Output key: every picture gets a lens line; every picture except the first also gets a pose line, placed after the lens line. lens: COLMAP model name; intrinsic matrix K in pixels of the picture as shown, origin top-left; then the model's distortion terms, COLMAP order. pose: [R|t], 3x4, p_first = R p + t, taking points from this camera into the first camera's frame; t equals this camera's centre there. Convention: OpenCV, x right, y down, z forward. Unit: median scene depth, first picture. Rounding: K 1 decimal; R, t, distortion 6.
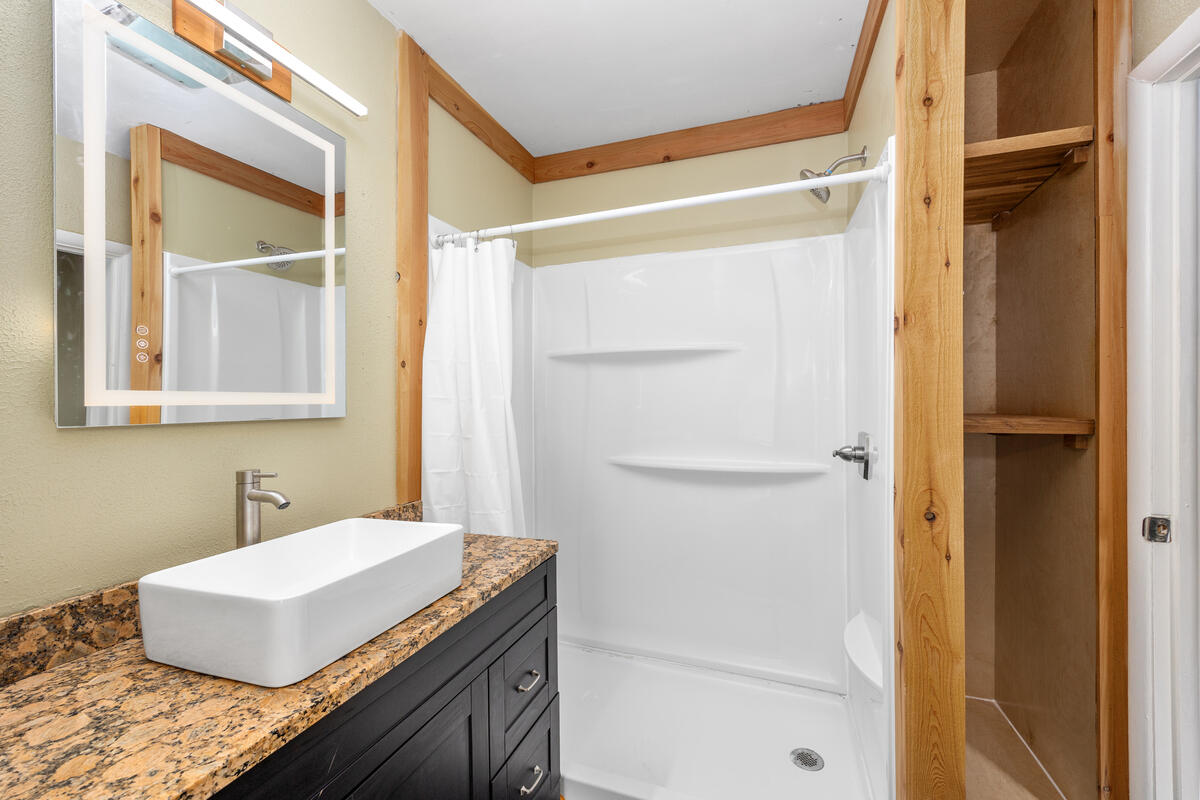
lens RADIAL K [[494.7, 0, 608.7], [0, 494.7, 401.4], [0, 0, 1]] dist [0.002480, 0.000231]
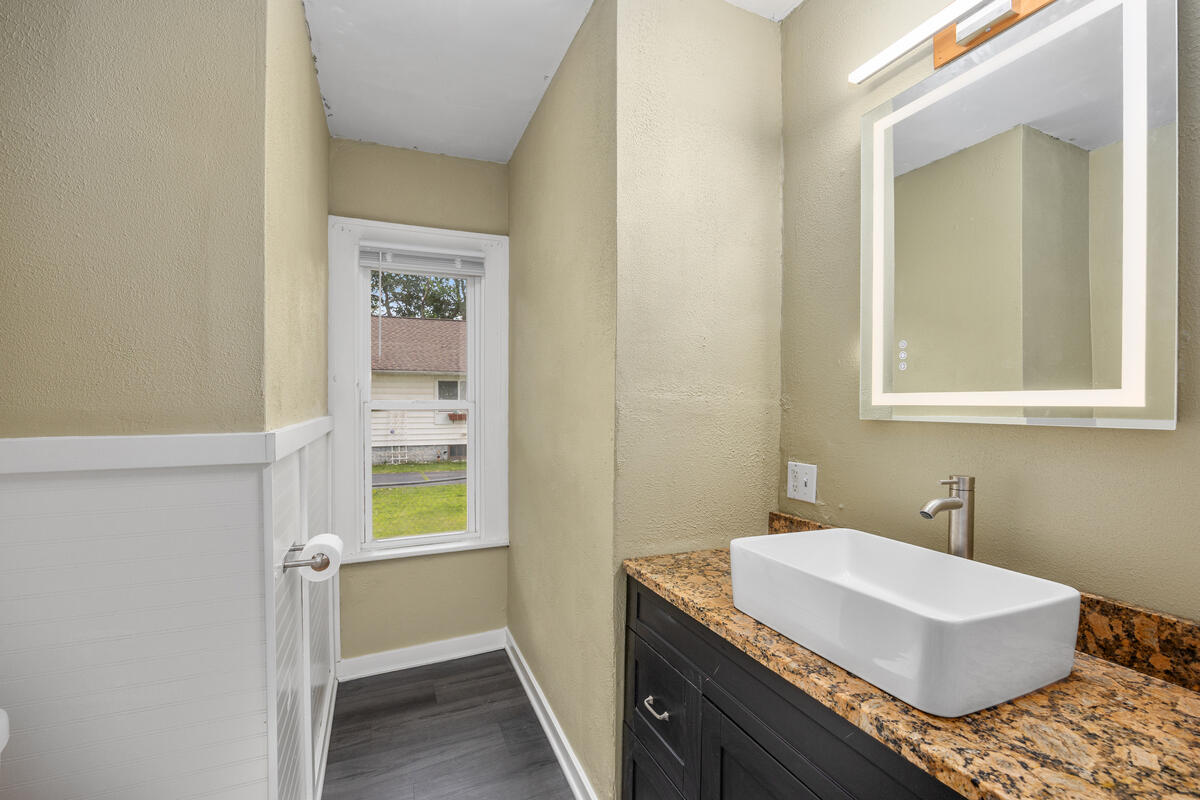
lens RADIAL K [[512.1, 0, 606.0], [0, 512.1, 398.4], [0, 0, 1]] dist [-0.002700, -0.000124]
pose [[-0.721671, -0.001362, -0.692235, 0.495684], [-0.002366, 0.999997, 0.000499, -0.007080], [0.692232, 0.001998, -0.721672, 1.447685]]
